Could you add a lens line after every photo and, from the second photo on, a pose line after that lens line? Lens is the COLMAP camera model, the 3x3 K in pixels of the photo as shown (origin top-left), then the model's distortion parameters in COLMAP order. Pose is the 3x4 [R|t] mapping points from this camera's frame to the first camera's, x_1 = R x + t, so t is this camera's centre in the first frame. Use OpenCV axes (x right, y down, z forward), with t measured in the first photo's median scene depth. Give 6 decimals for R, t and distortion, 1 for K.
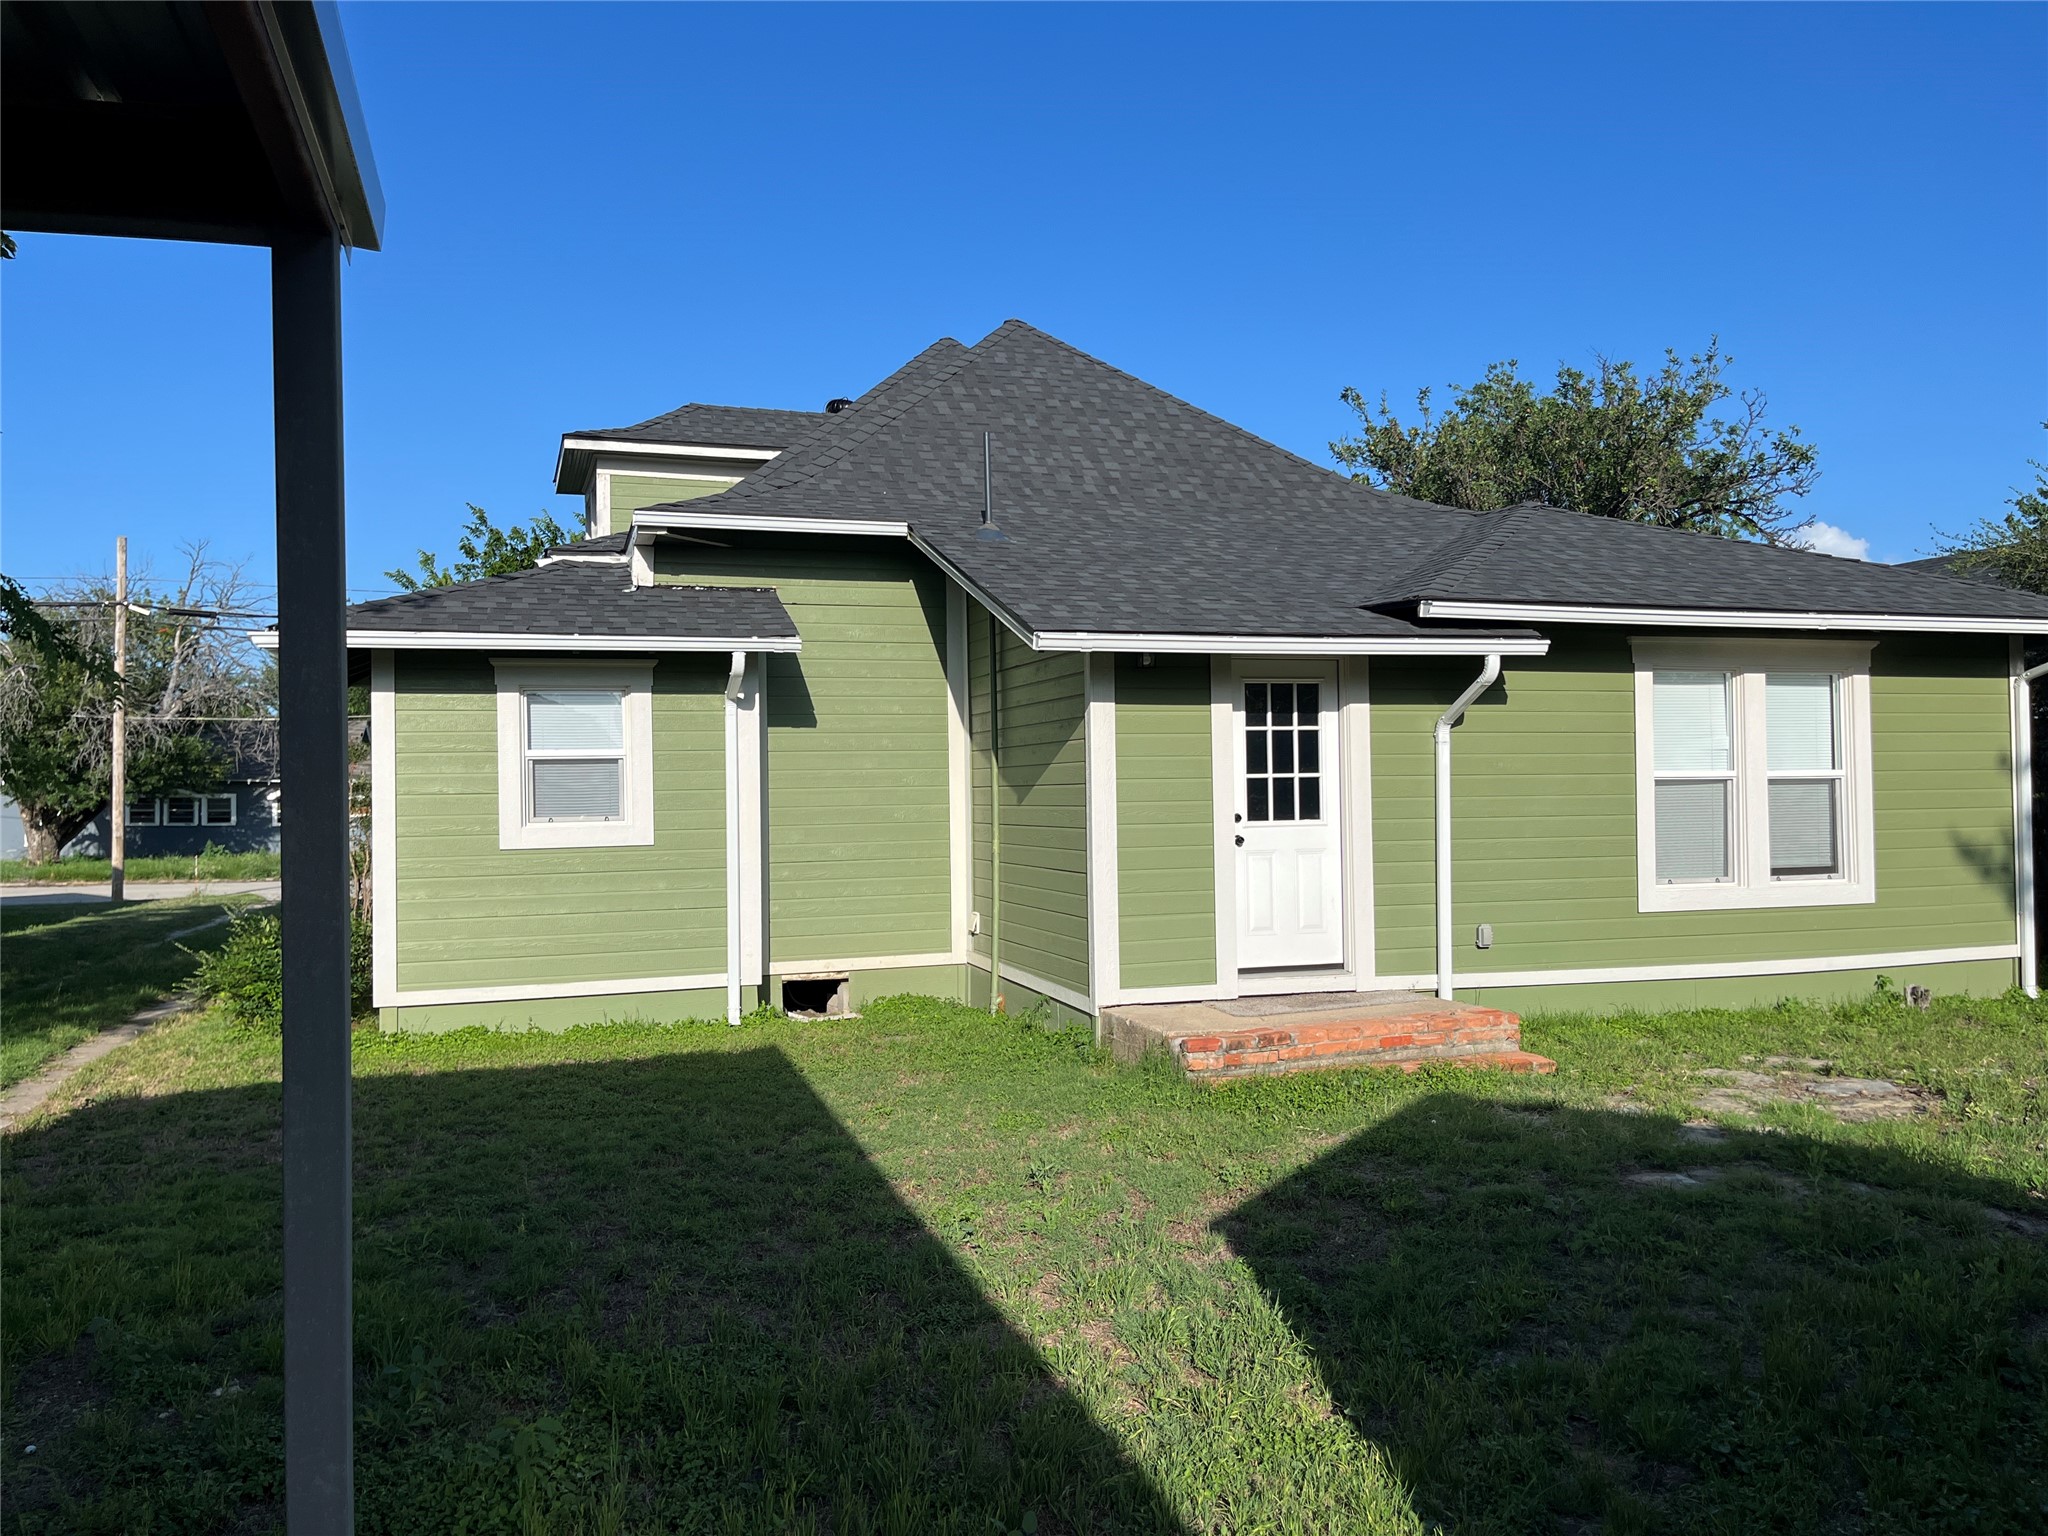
lens RADIAL K [[1563.3, 0, 1023.2], [0, 1563.3, 766.6], [0, 0, 1]] dist [0.065504, -0.081793]
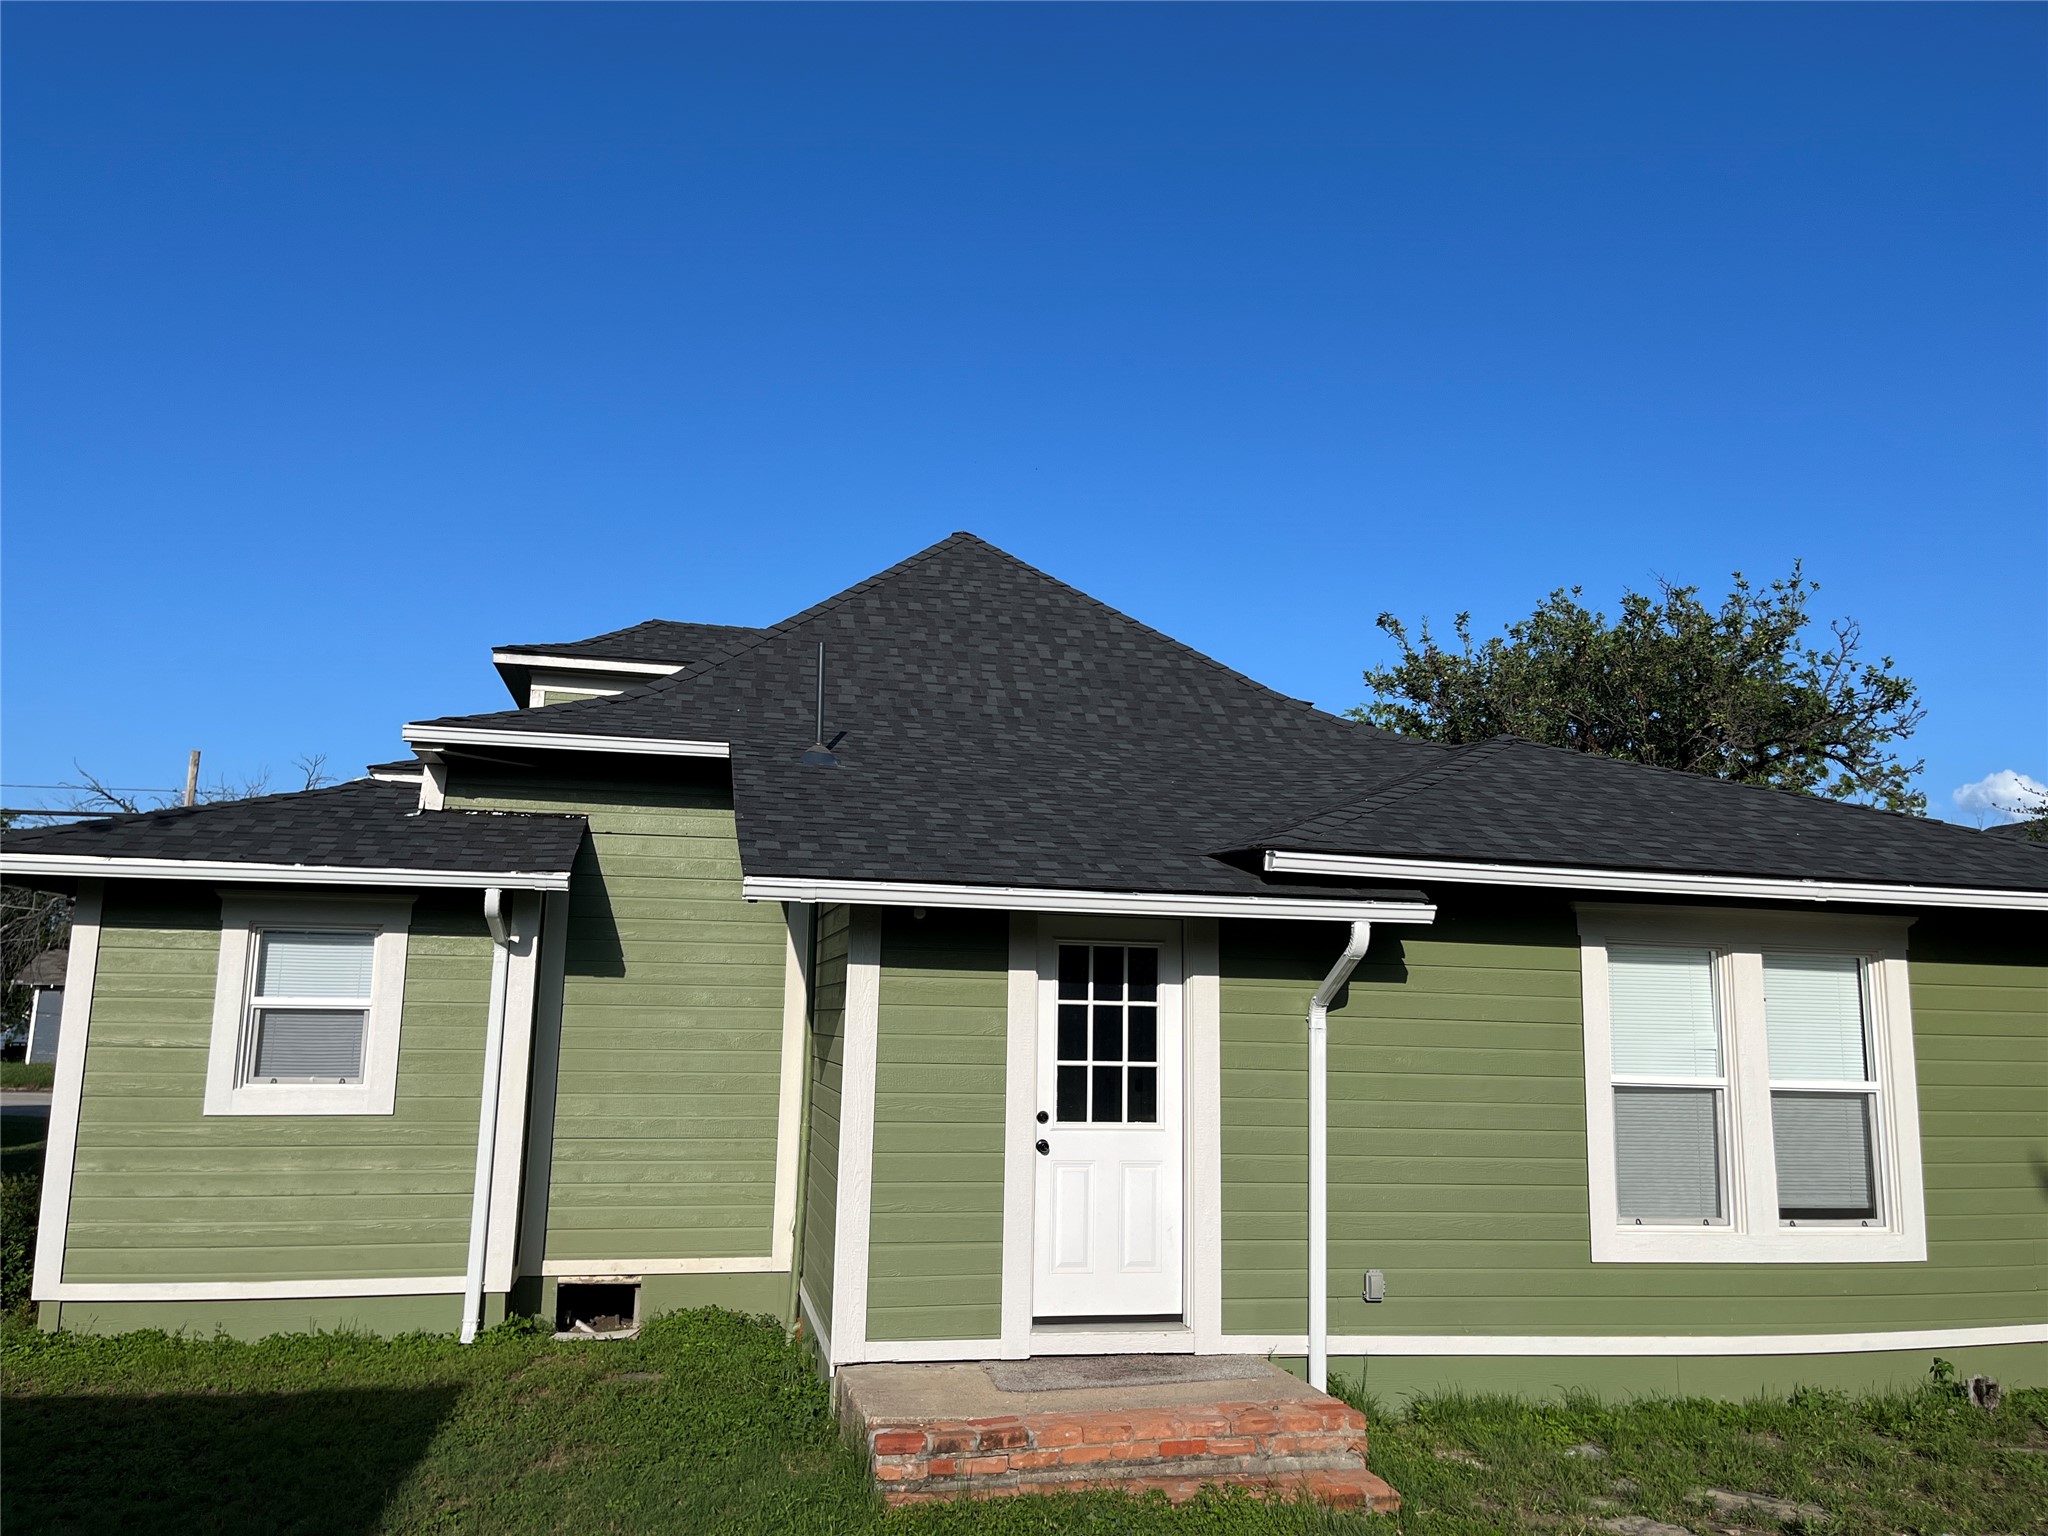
lens RADIAL K [[1550.8, 0, 1018.7], [0, 1550.8, 769.2], [0, 0, 1]] dist [0.081682, -0.111860]
pose [[0.993549, 0.019675, -0.111682, 0.188695], [-0.035425, 0.989397, -0.140849, -0.026867], [0.107727, 0.143897, 0.983712, 0.177625]]
